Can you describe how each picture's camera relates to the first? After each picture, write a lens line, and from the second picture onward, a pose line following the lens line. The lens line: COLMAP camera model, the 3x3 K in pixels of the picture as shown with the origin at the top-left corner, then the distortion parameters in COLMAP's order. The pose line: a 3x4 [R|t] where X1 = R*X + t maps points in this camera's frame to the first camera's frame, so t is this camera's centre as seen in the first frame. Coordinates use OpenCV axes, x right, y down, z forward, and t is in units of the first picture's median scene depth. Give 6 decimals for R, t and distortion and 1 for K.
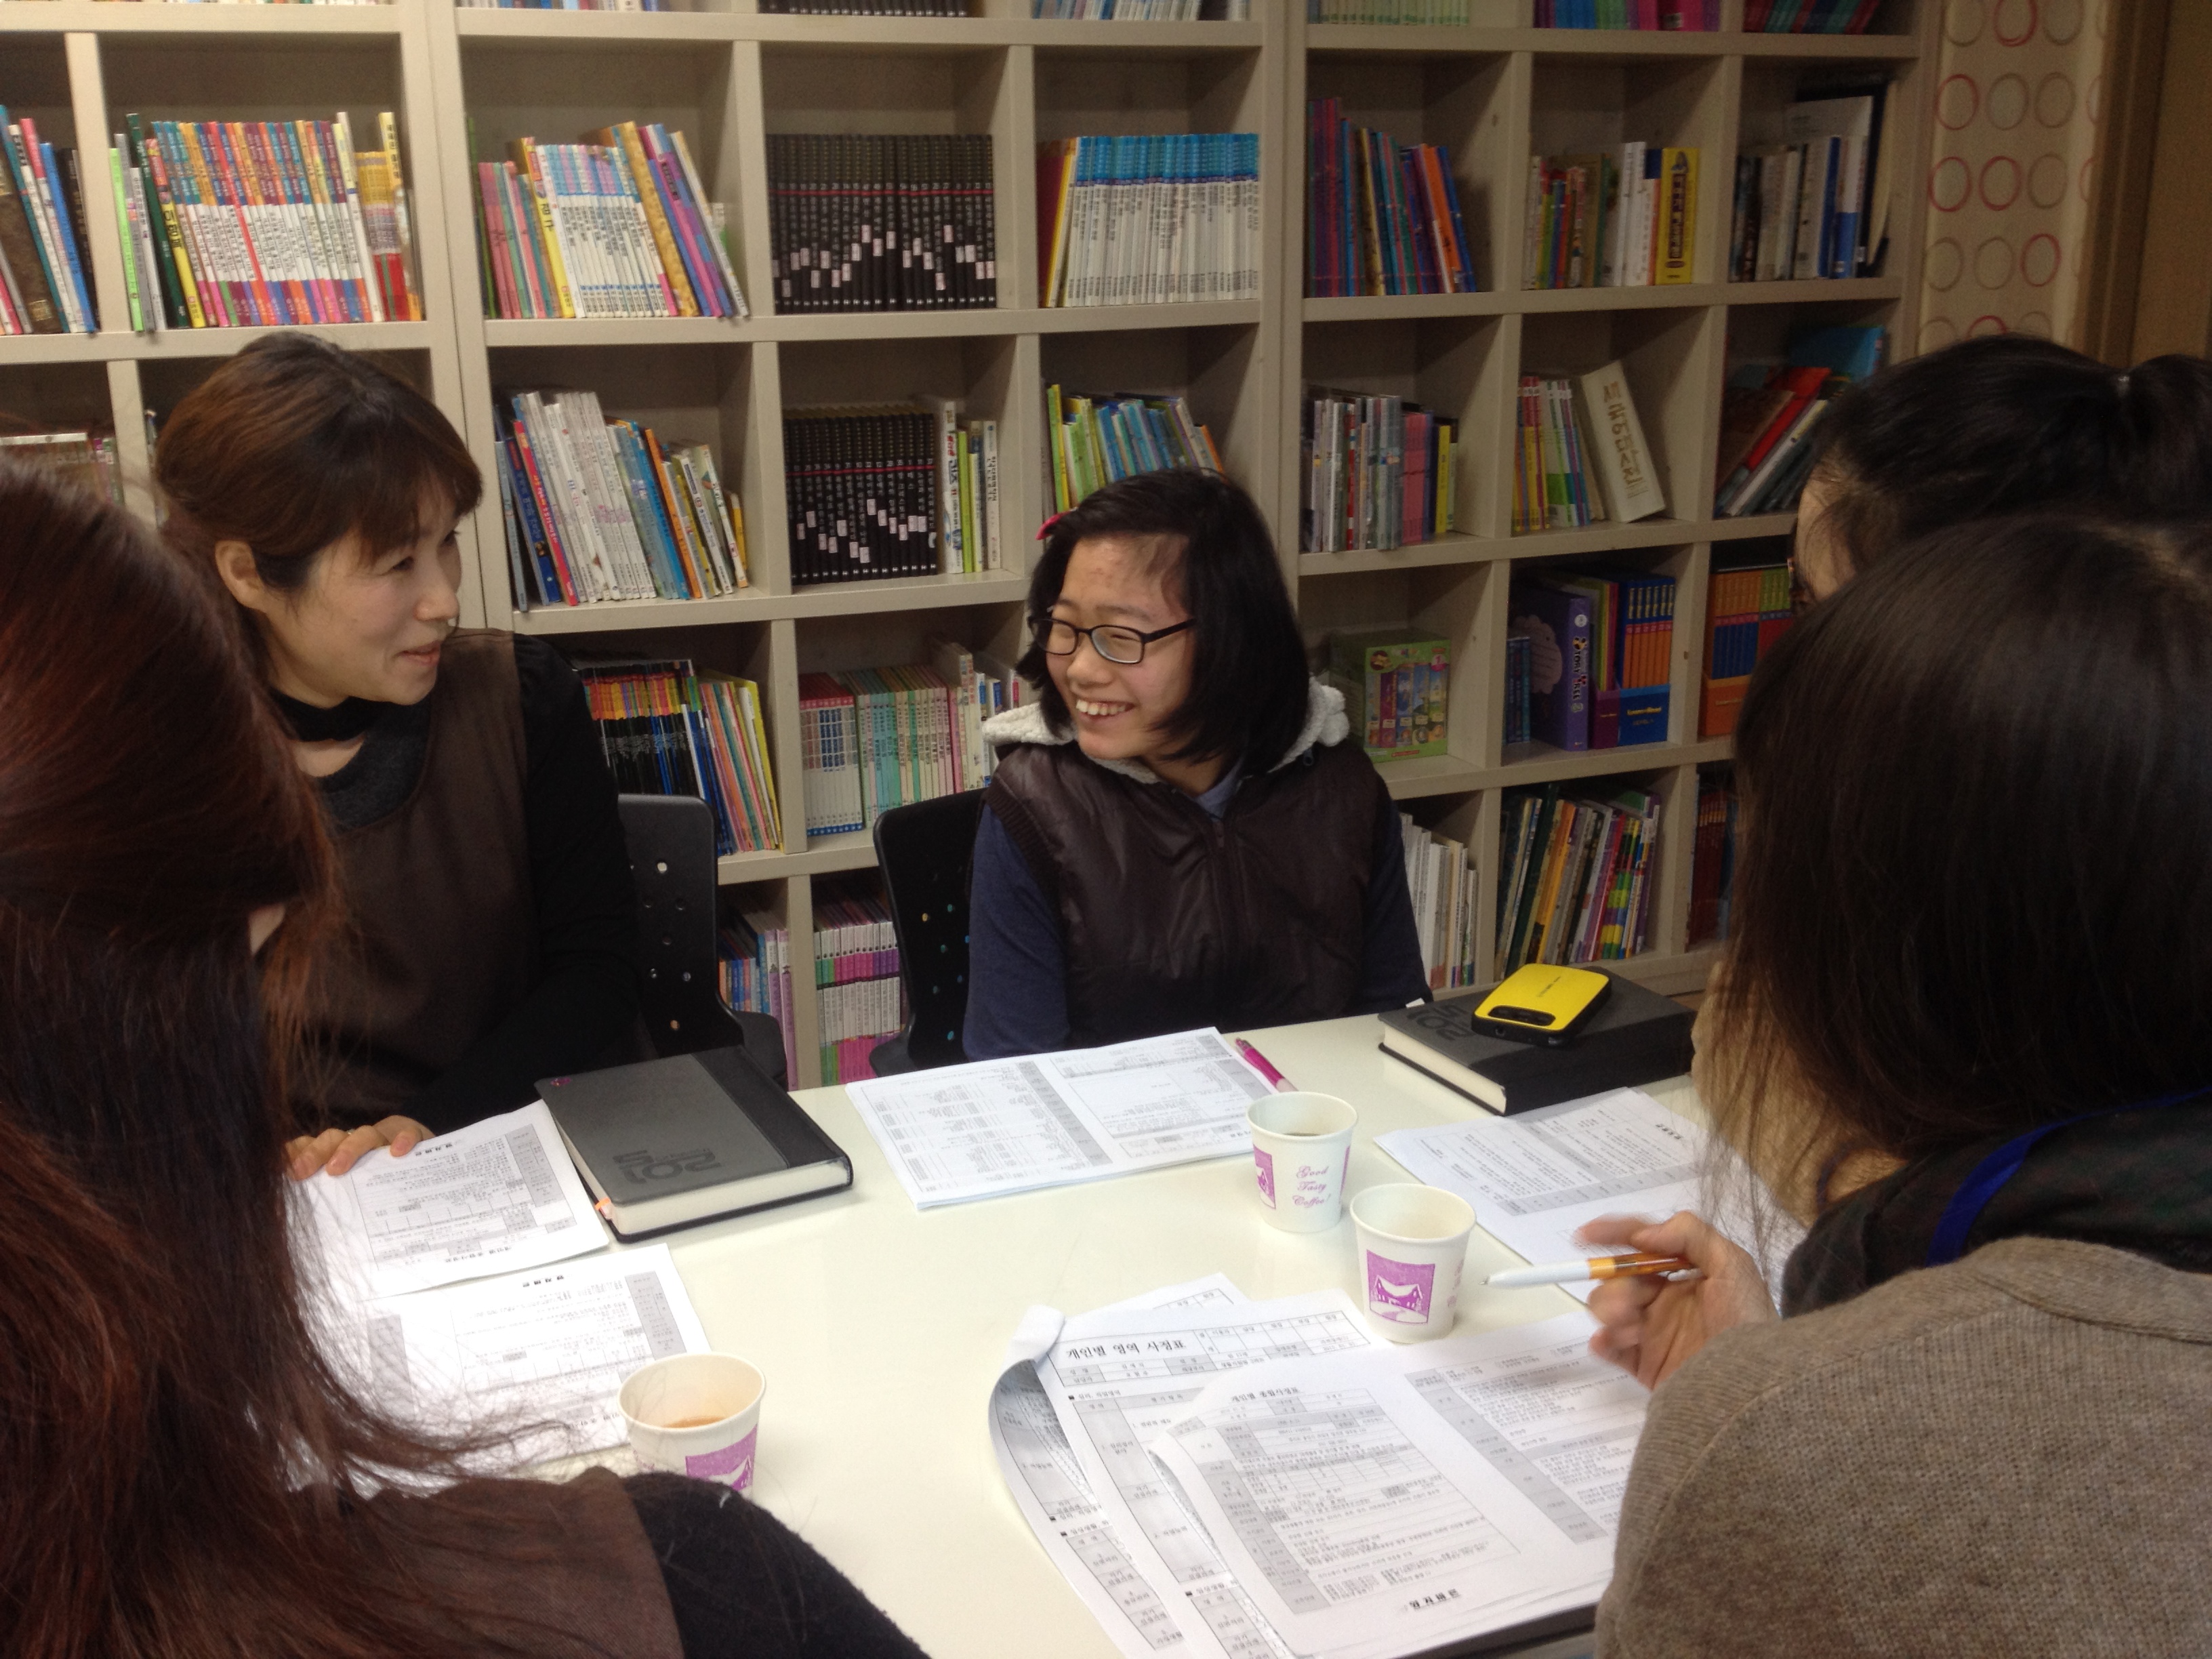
lens RADIAL K [[2144.1, 0, 1137.6], [0, 2144.1, 829.5], [0, 0, 1]] dist [0.140924, -0.348270]
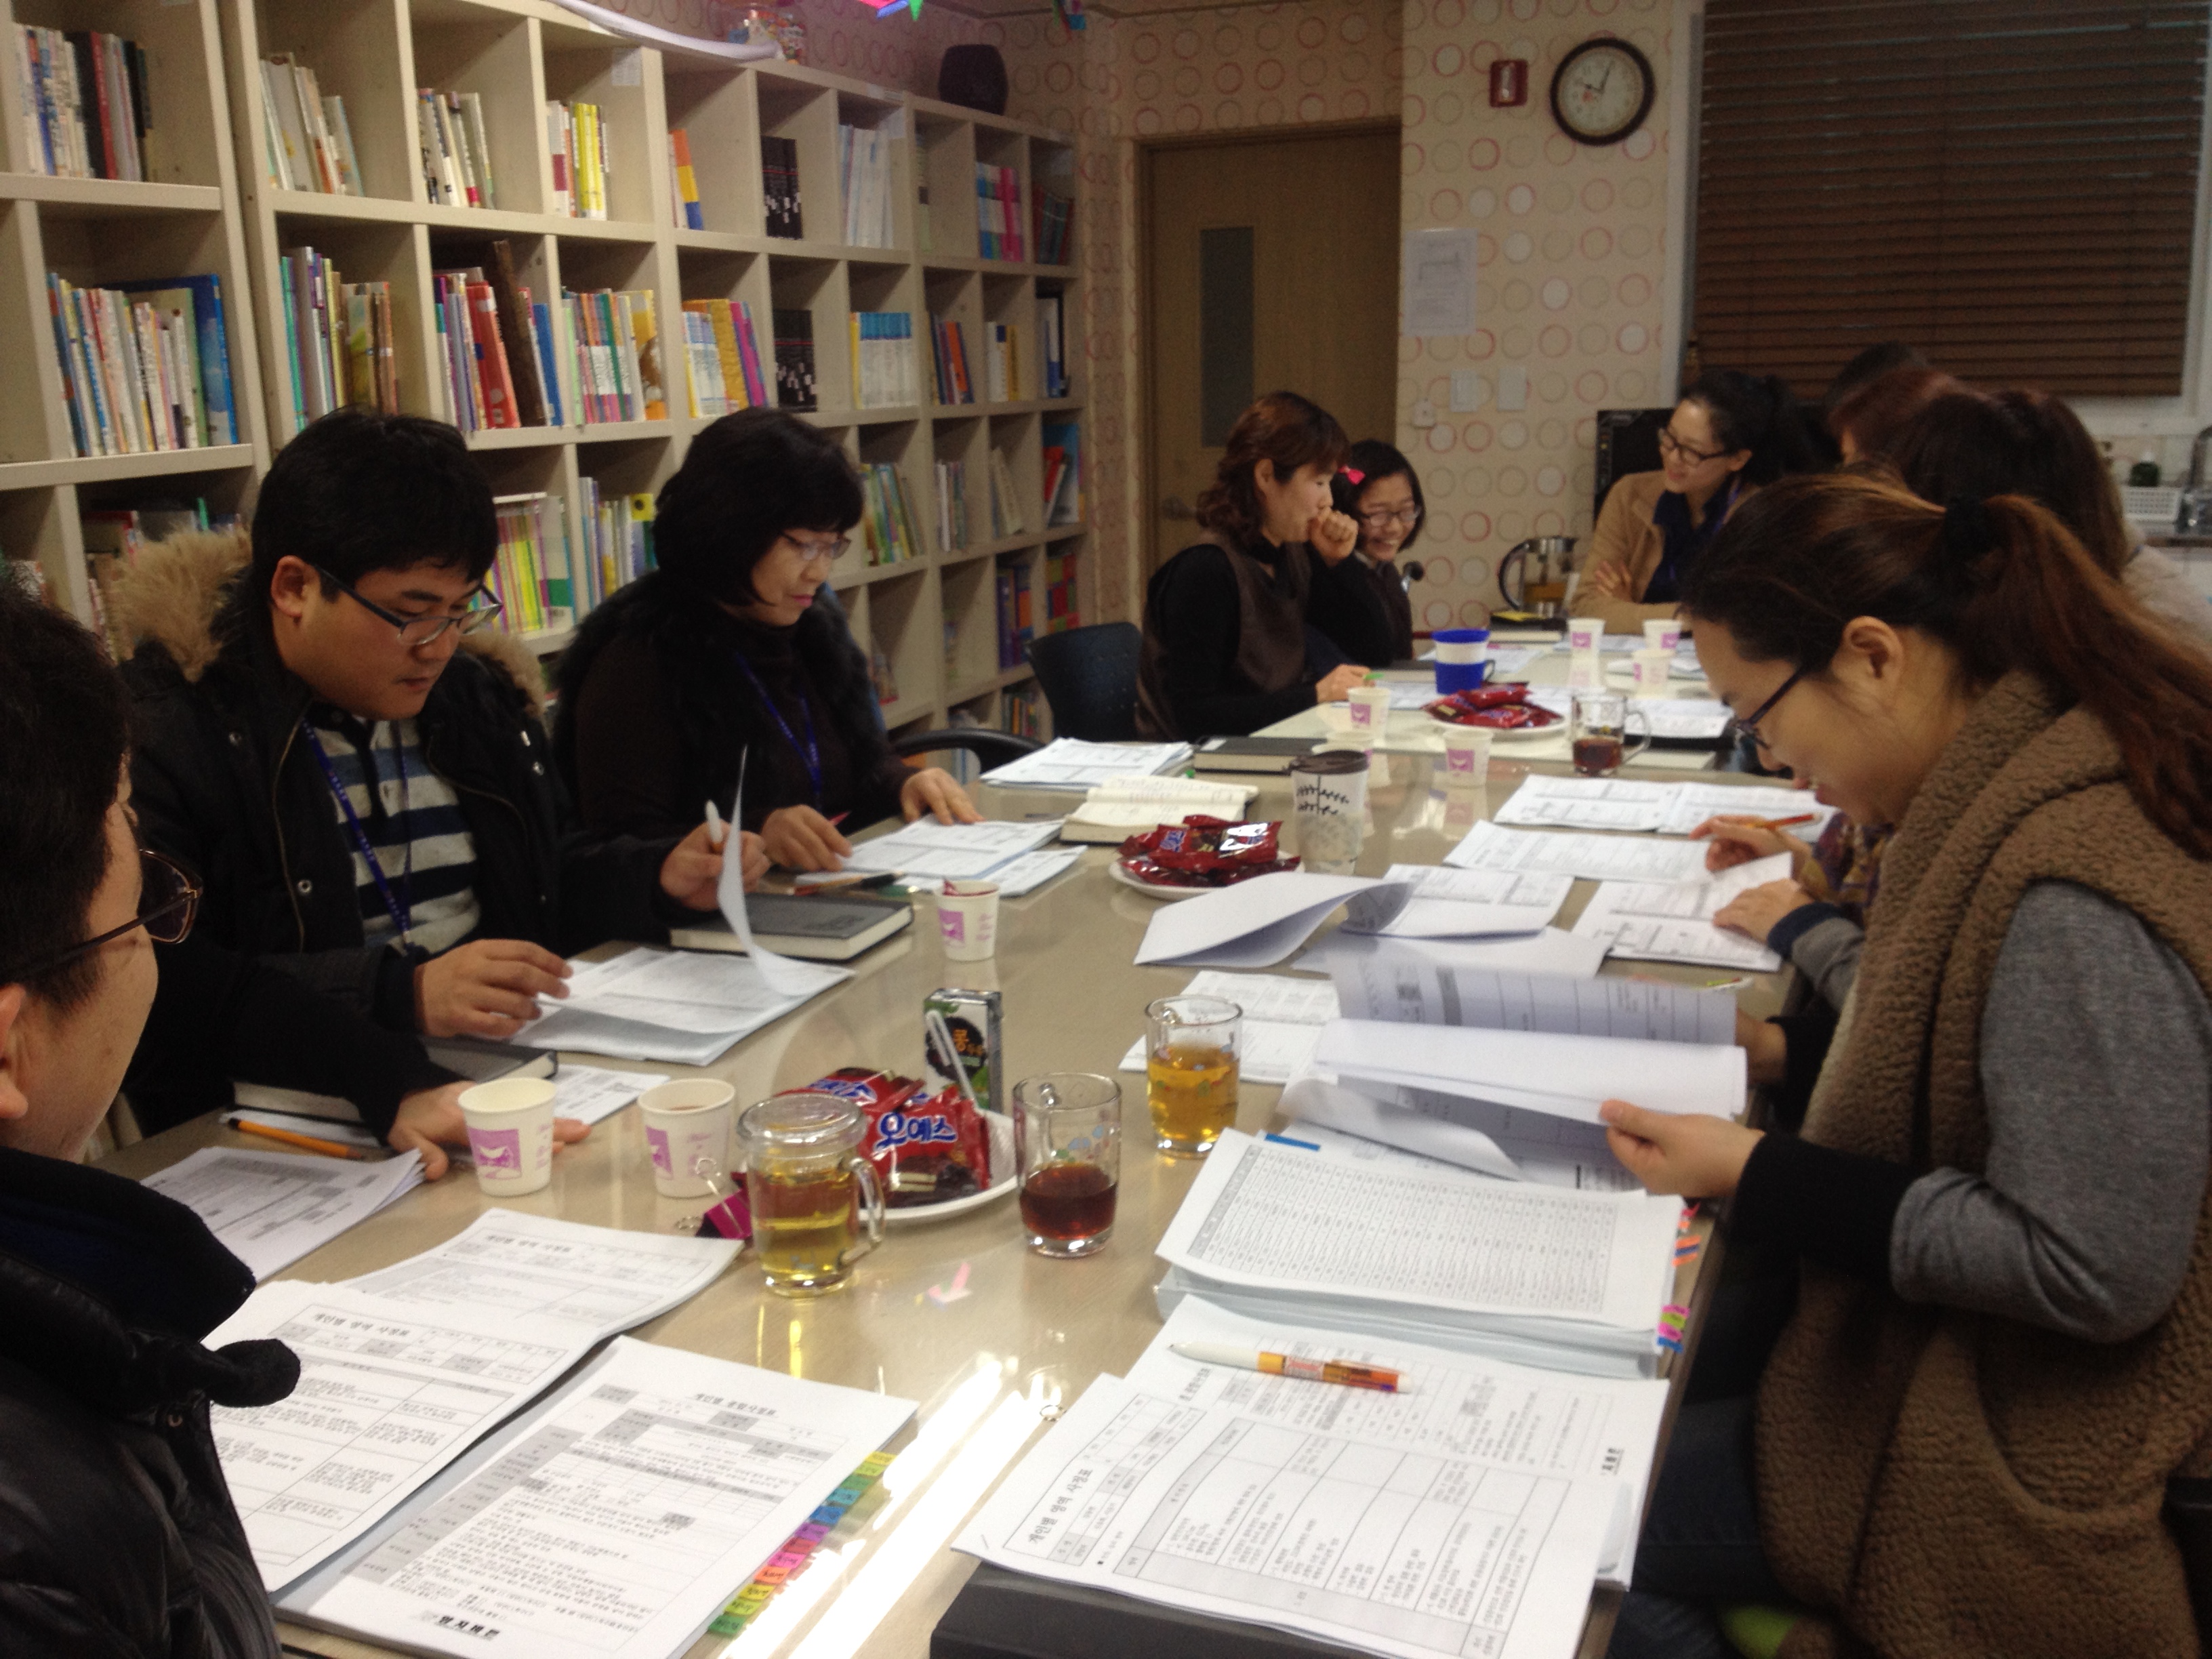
lens RADIAL K [[2144.1, 0, 1137.6], [0, 2144.1, 829.5], [0, 0, 1]] dist [0.140924, -0.348270]
pose [[0.663115, -0.162808, 0.730597, -1.185075], [0.226364, 0.973974, 0.011587, 0.108233], [-0.713469, 0.157698, 0.682710, -0.257689]]
